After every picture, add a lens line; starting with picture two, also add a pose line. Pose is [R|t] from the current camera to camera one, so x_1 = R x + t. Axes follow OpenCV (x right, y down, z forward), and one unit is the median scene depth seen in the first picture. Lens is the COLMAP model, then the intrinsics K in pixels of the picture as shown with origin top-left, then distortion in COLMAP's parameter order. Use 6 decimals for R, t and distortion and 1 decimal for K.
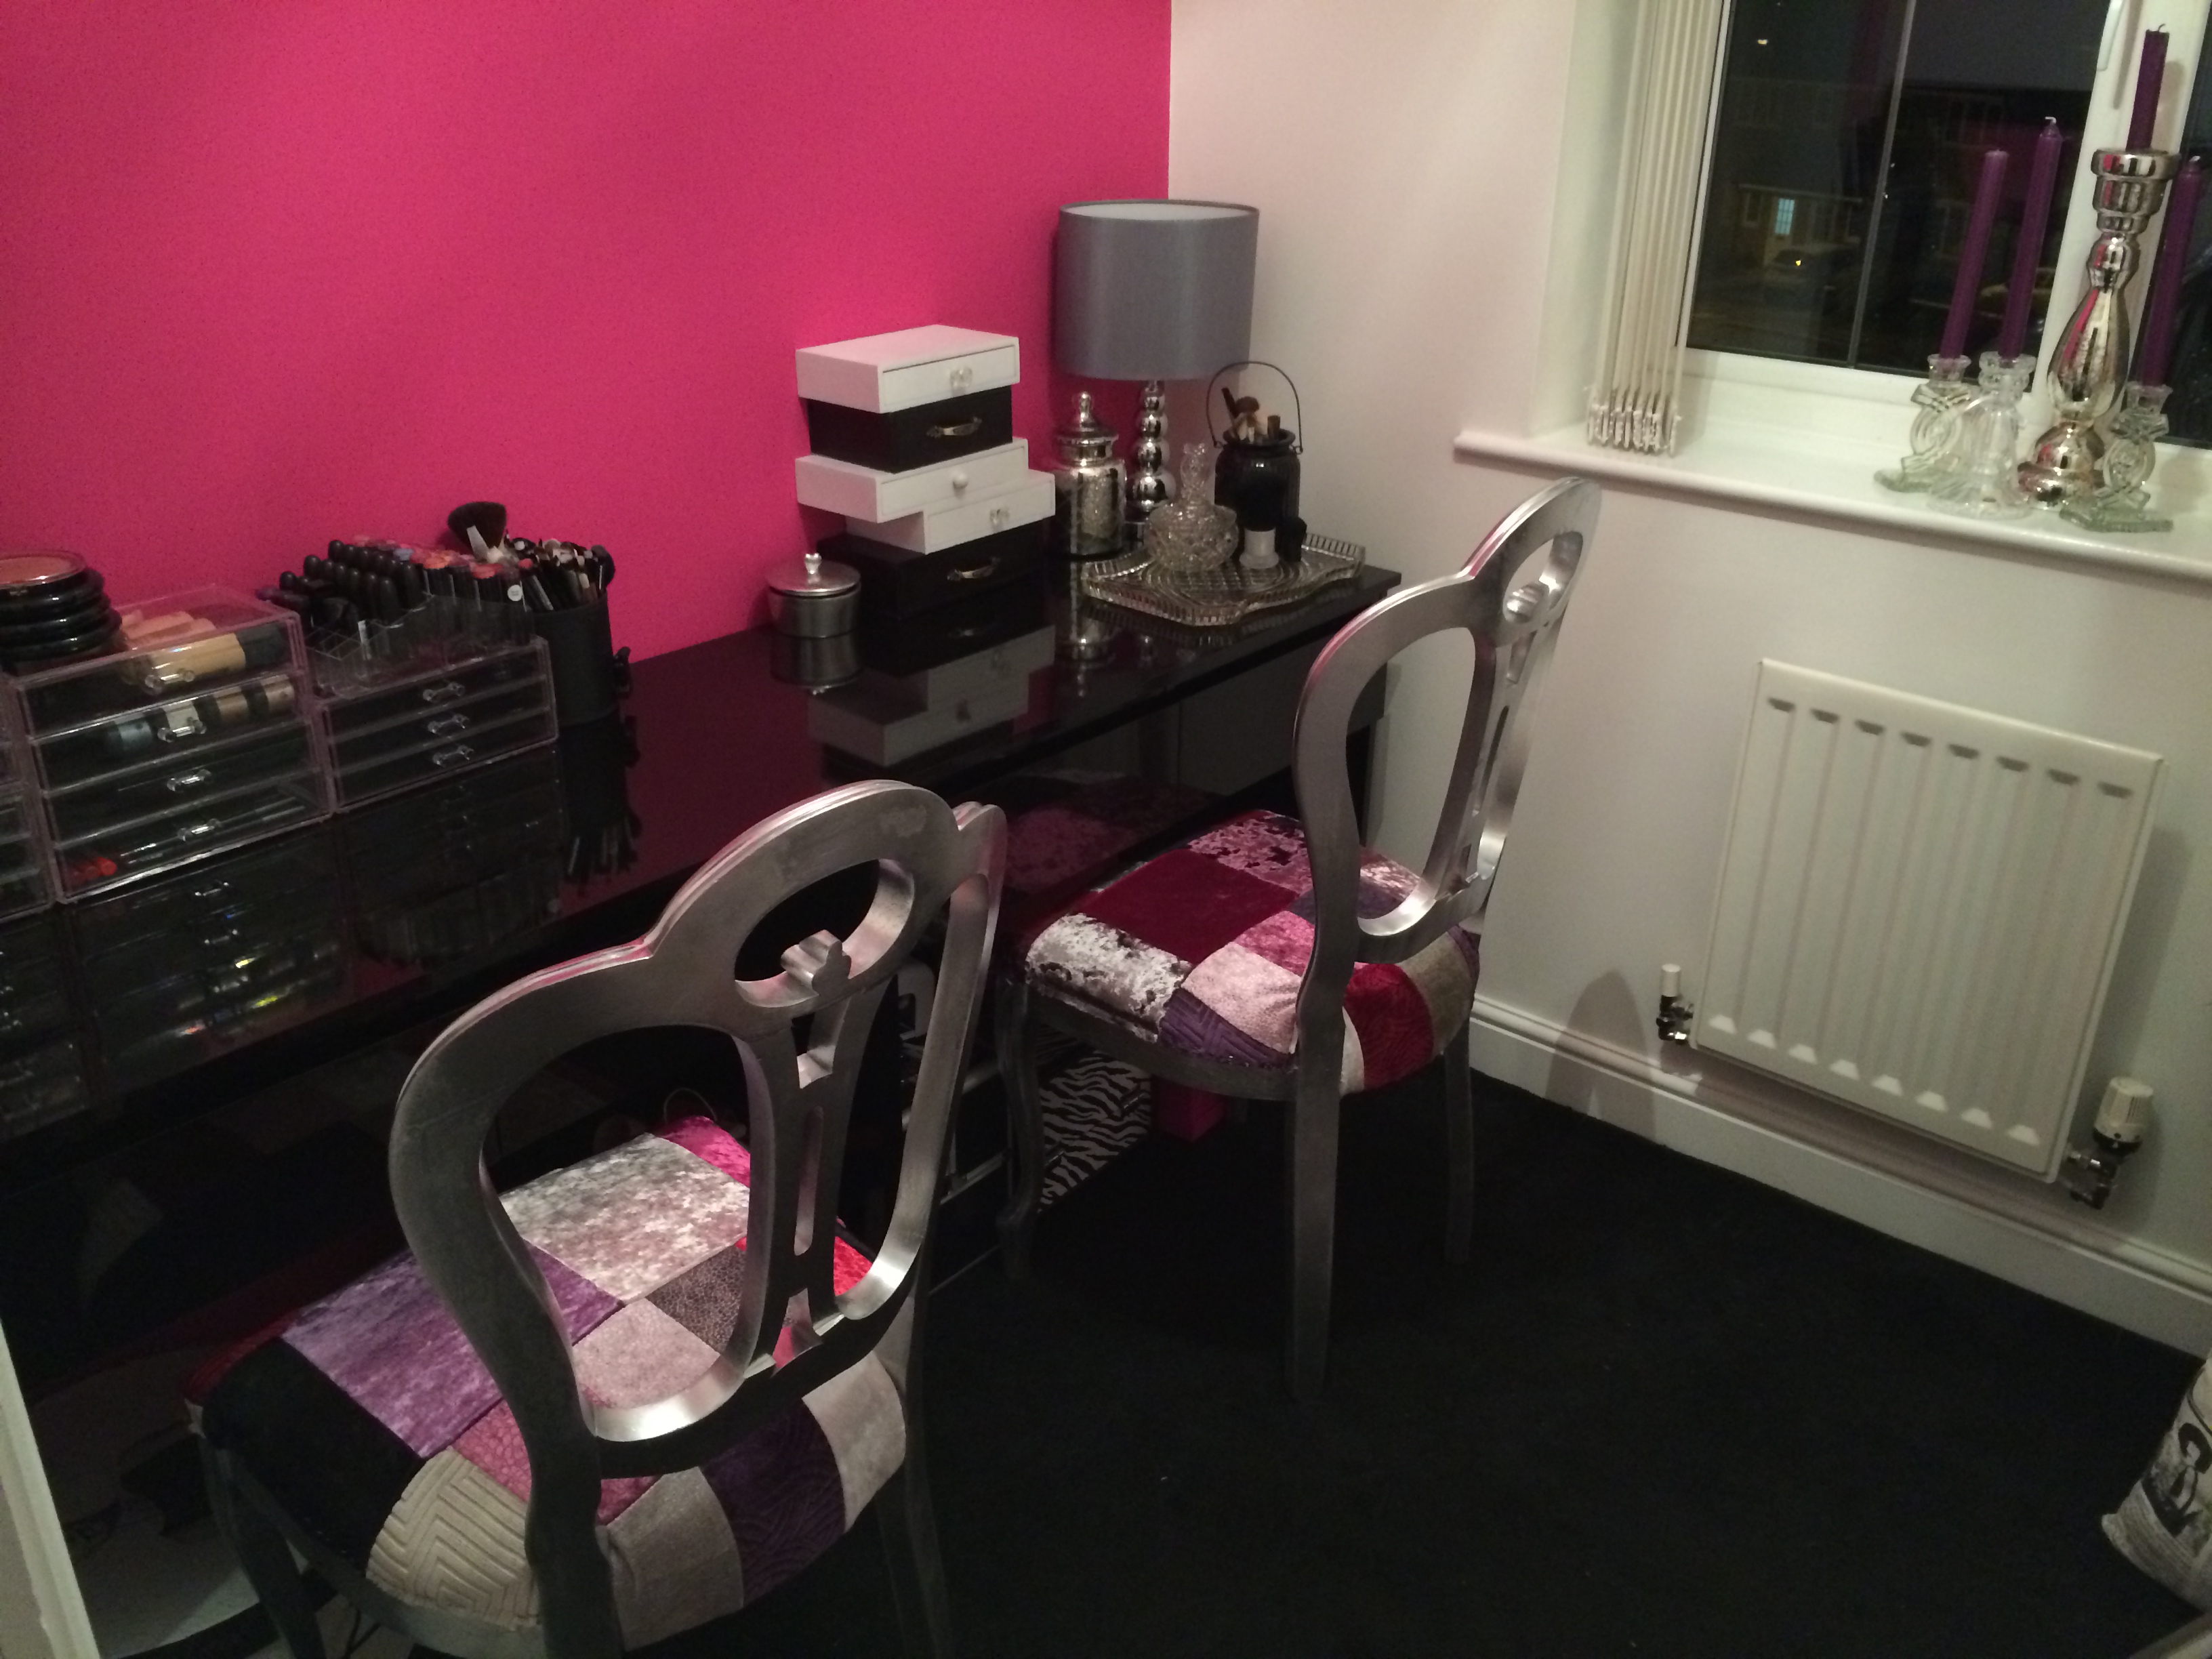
lens RADIAL K [[1895.5, 0, 1117.8], [0, 1895.5, 845.6], [0, 0, 1]] dist [0.079649, -0.117597]
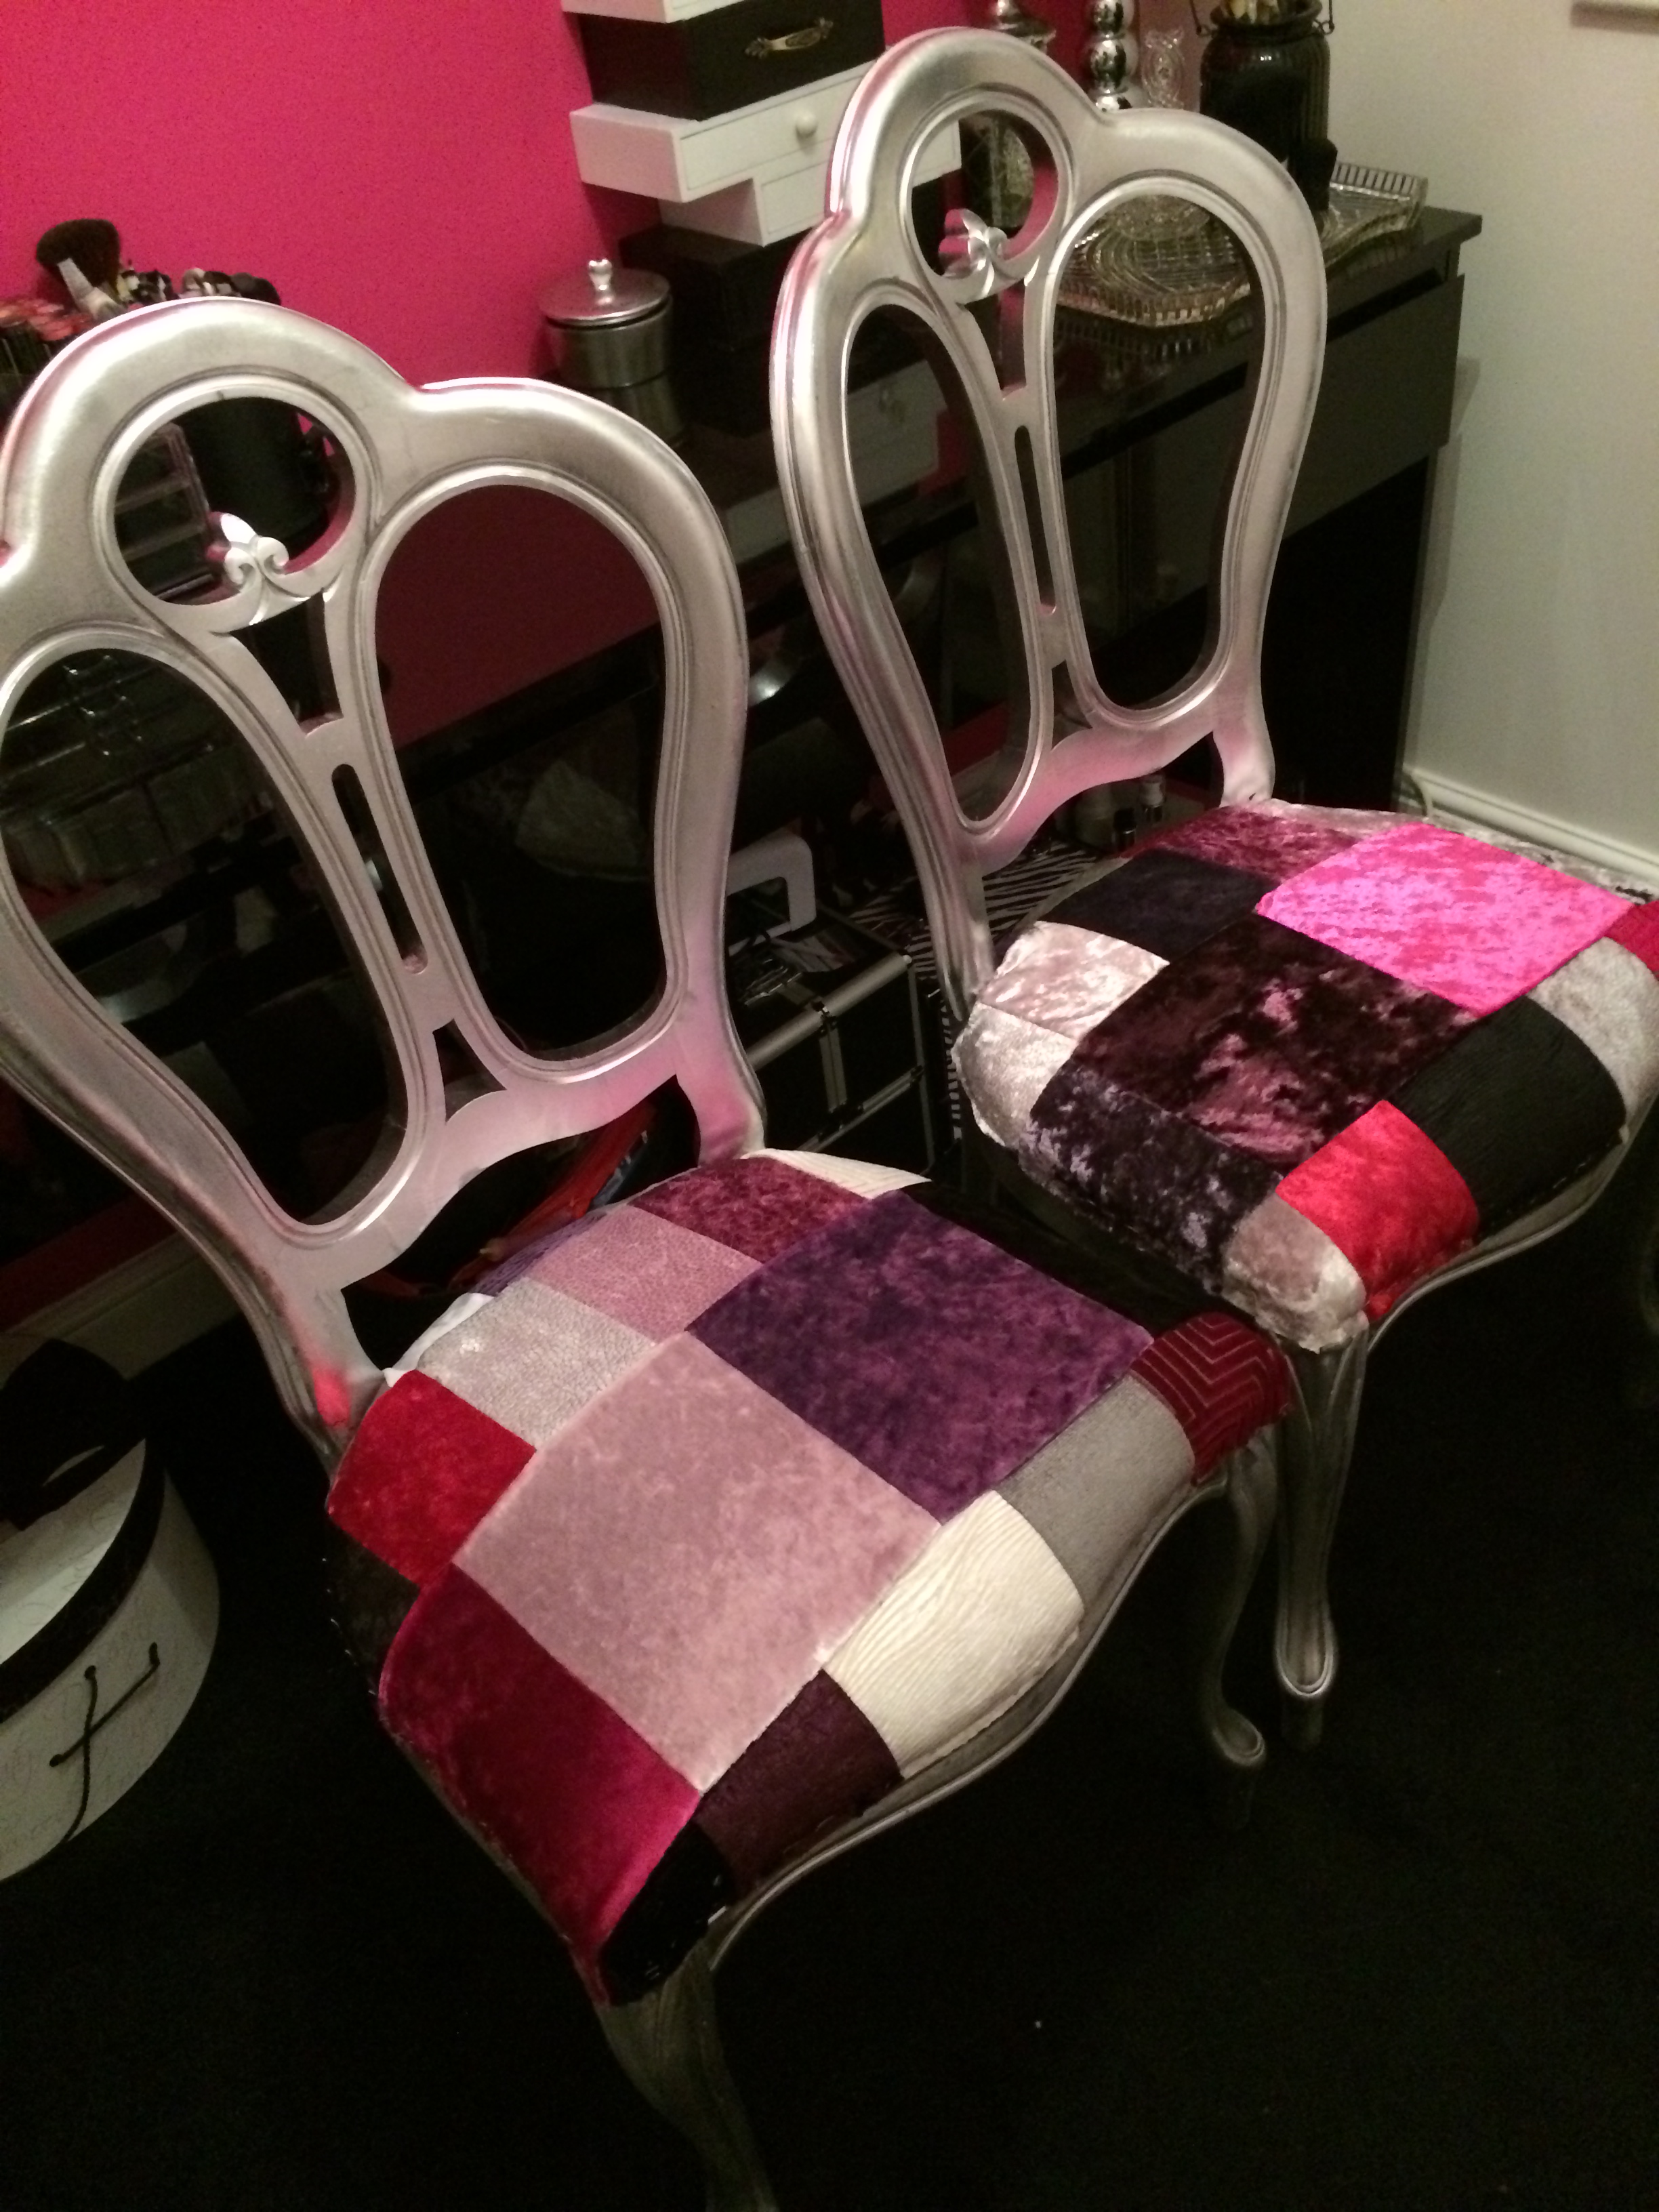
lens RADIAL K [[1895.5, 0, 824.7], [0, 1895.5, 1110.5], [0, 0, 1]] dist [0.079649, -0.117597]
pose [[0.982852, -0.000682, -0.184395, 0.048156], [0.050504, 0.962751, 0.265631, -0.032765], [0.177346, -0.270388, 0.946276, 0.244425]]
